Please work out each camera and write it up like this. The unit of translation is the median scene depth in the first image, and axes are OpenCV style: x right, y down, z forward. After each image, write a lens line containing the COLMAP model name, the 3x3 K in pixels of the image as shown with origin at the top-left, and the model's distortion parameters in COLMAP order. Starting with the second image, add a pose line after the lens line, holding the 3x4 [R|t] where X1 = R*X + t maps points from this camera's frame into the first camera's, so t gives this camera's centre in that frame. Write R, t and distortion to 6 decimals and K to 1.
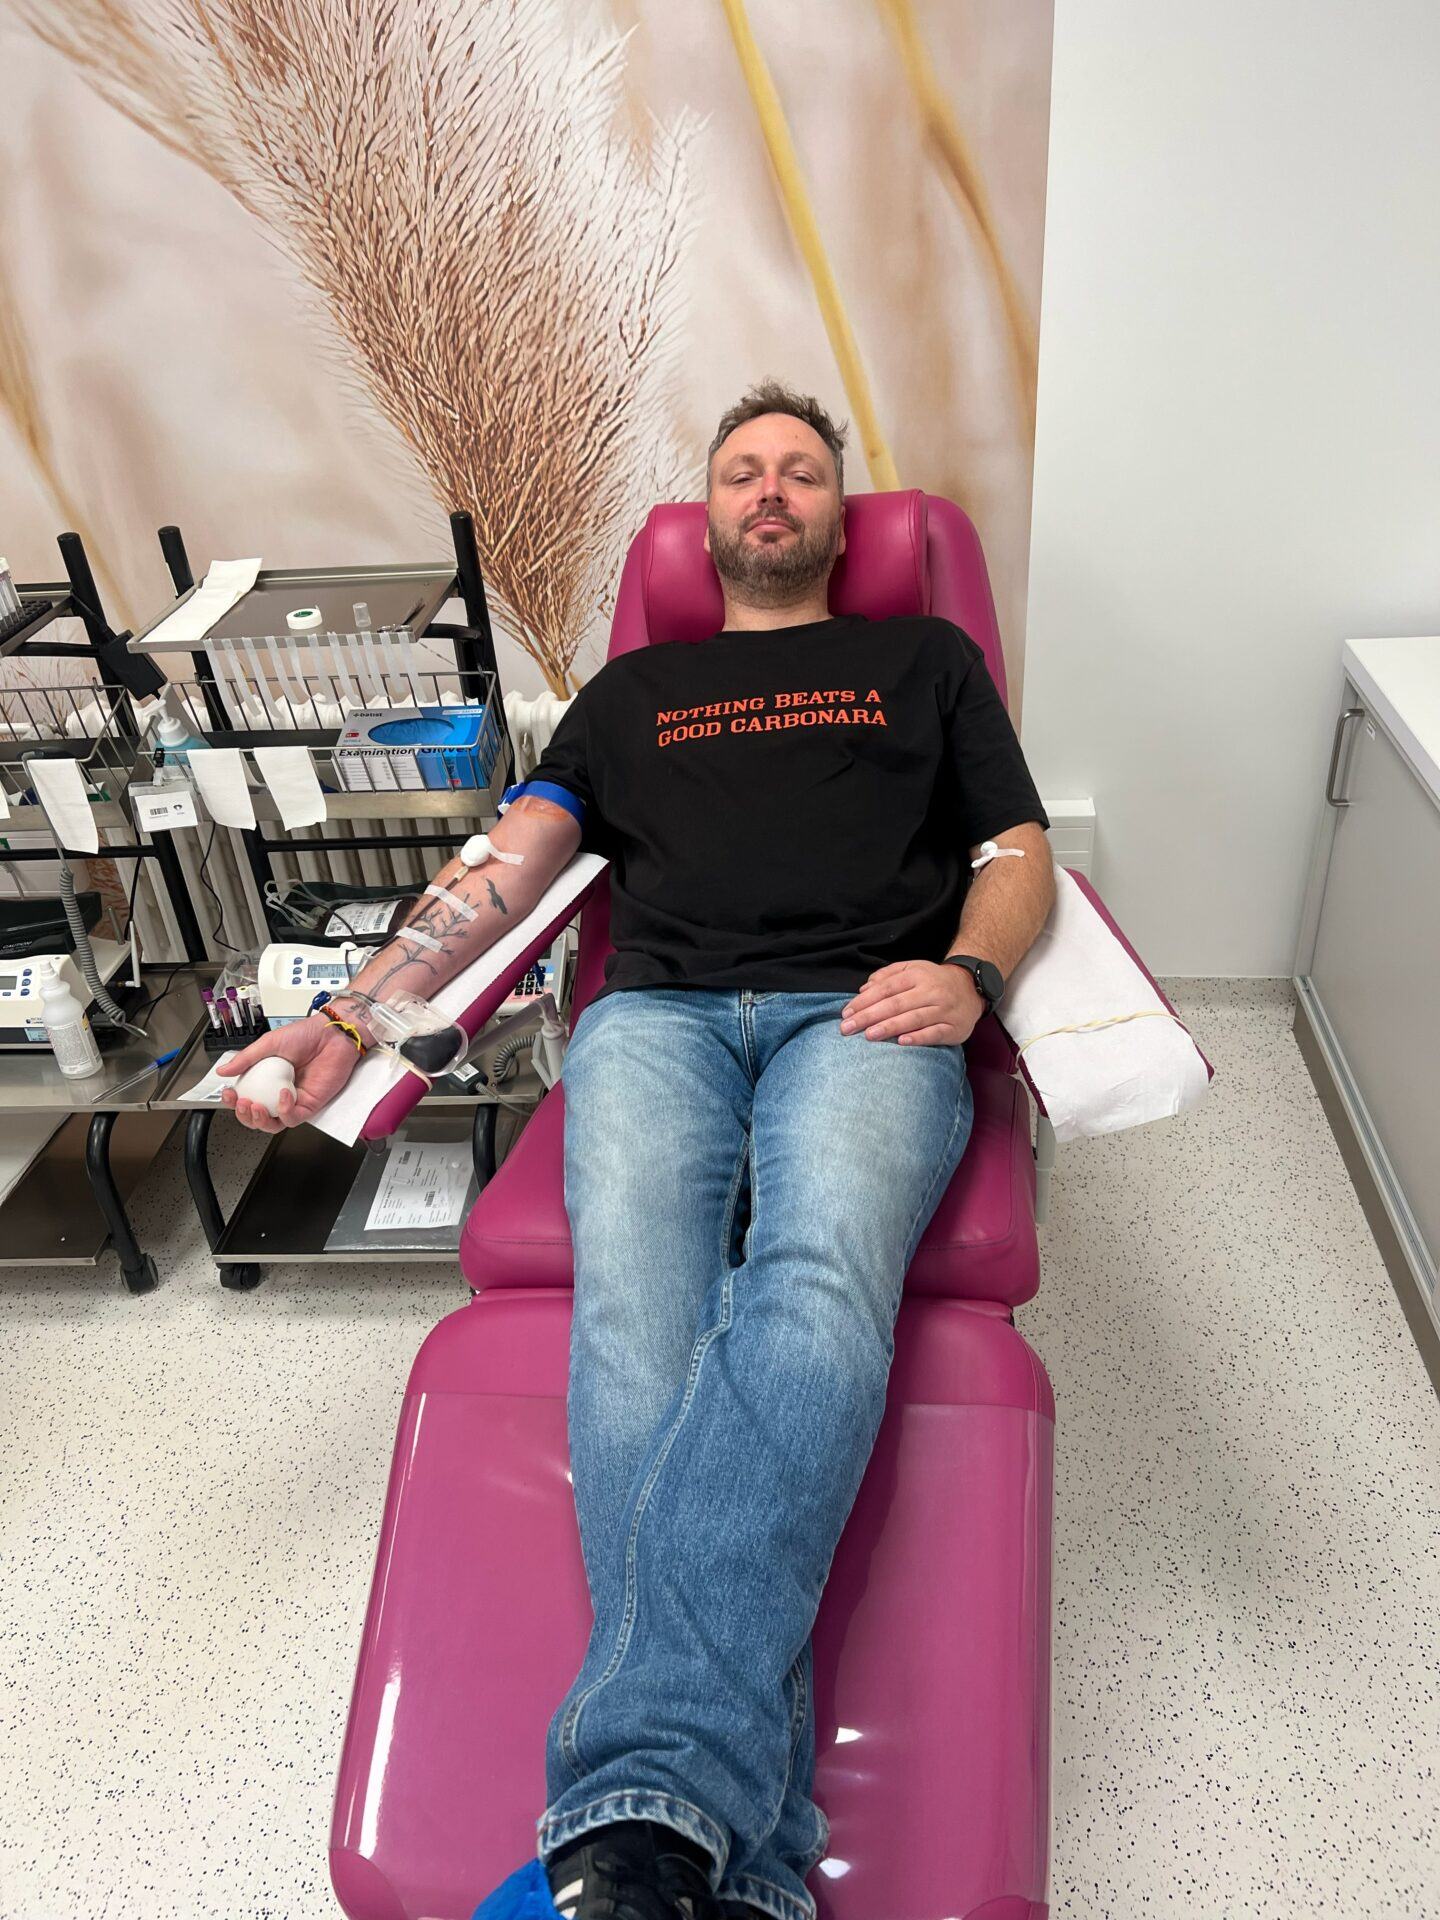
lens RADIAL K [[1464.9, 0, 712.8], [0, 1464.9, 965.1], [0, 0, 1]] dist [0.012280, -0.033518]
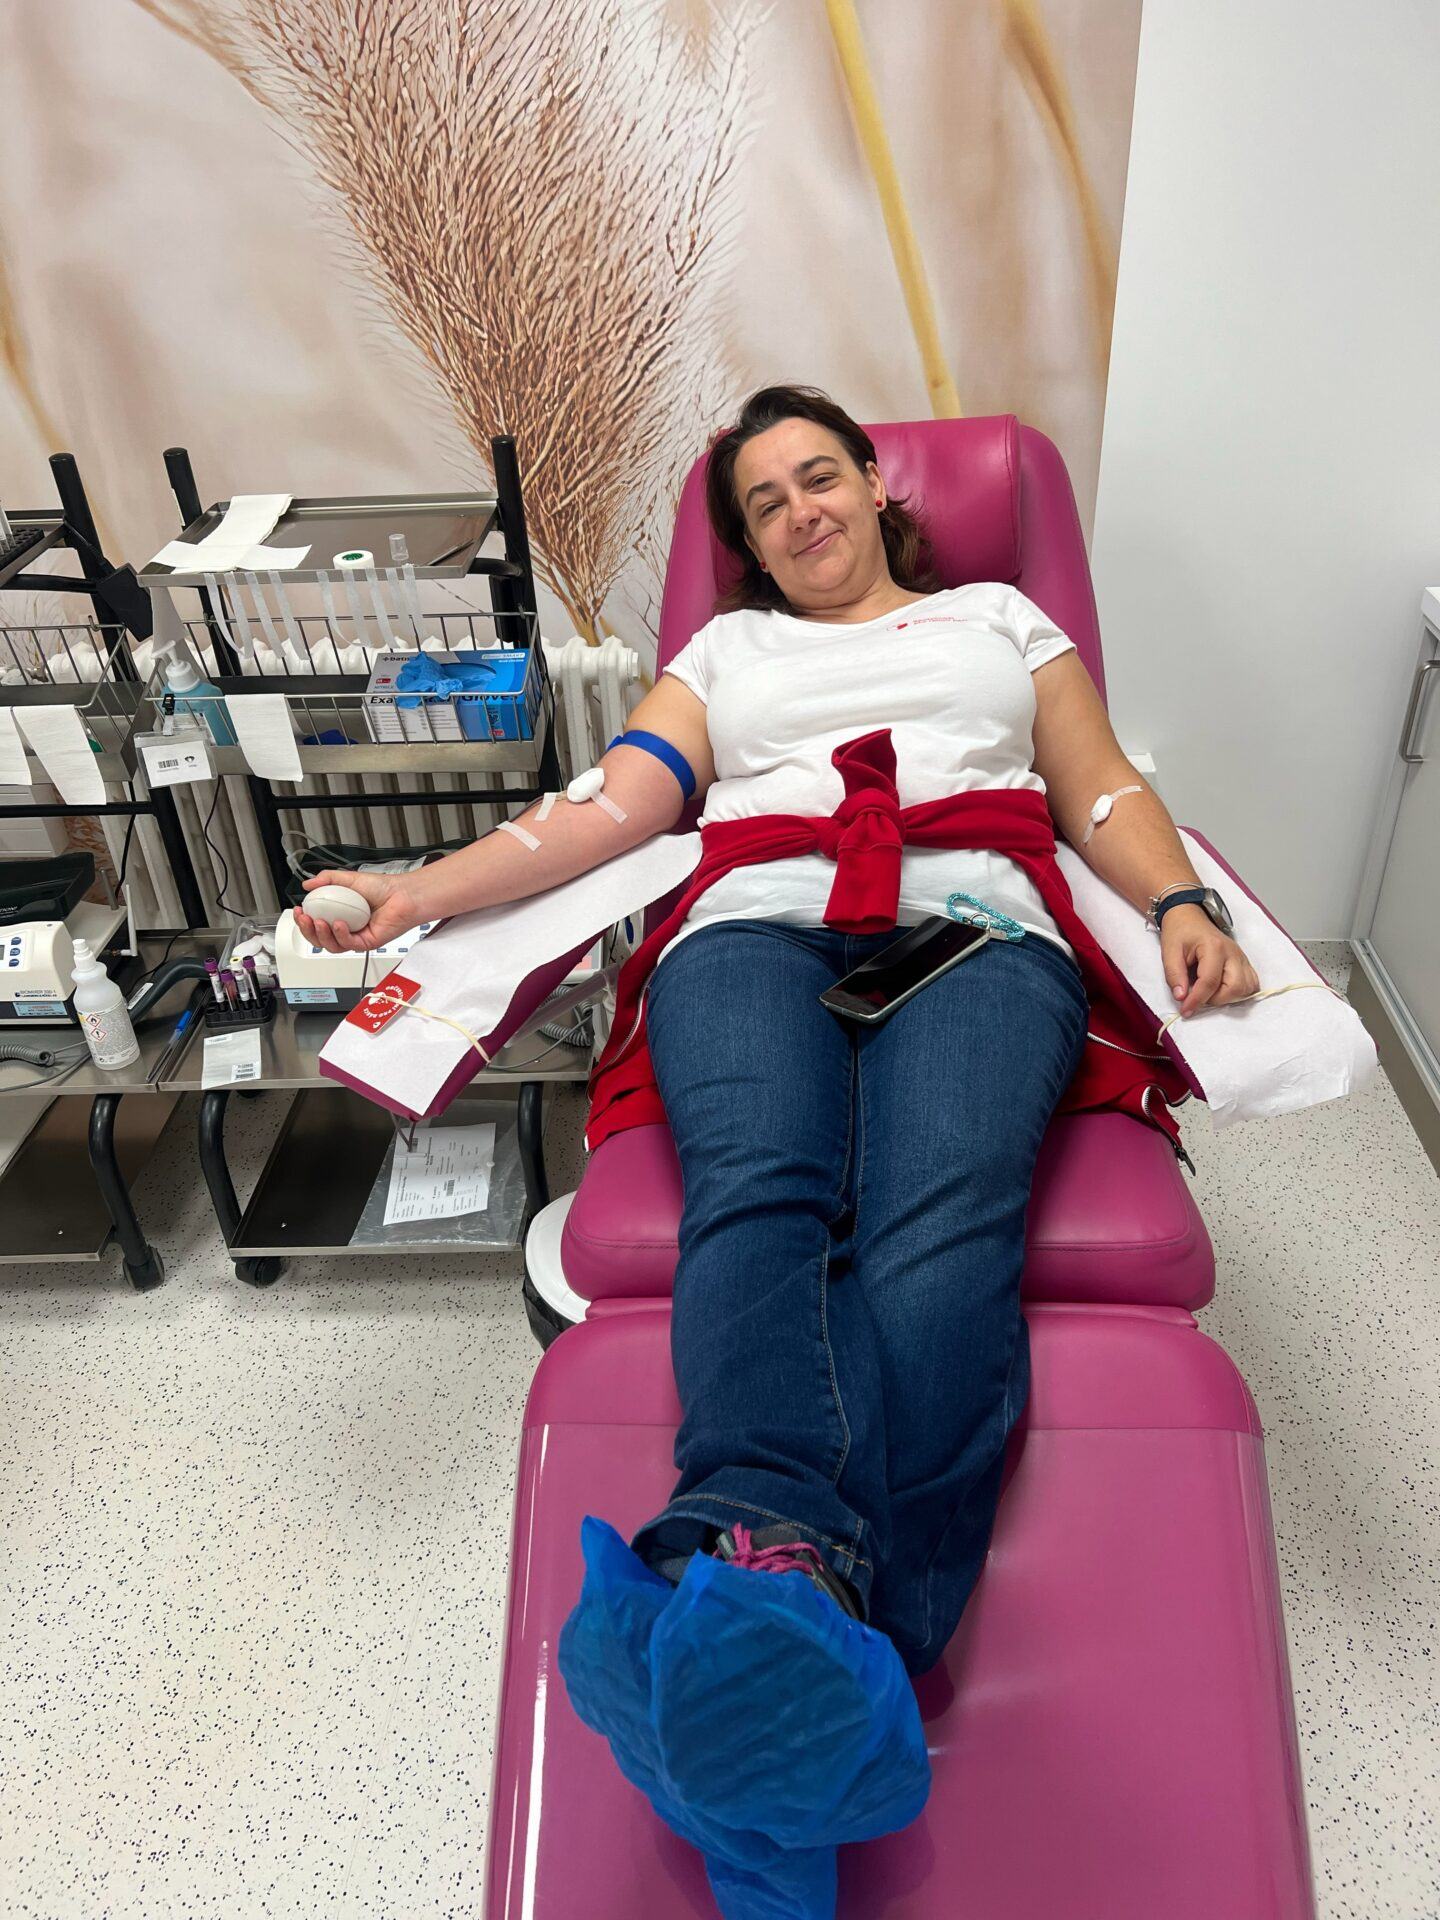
lens RADIAL K [[1464.9, 0, 729.3], [0, 1464.9, 954.4], [0, 0, 1]] dist [0.012280, -0.033518]
pose [[0.998566, -0.004205, 0.053365, -0.078127], [0.003126, 0.999789, 0.020287, -0.004085], [-0.053439, -0.020091, 0.998369, 0.071207]]
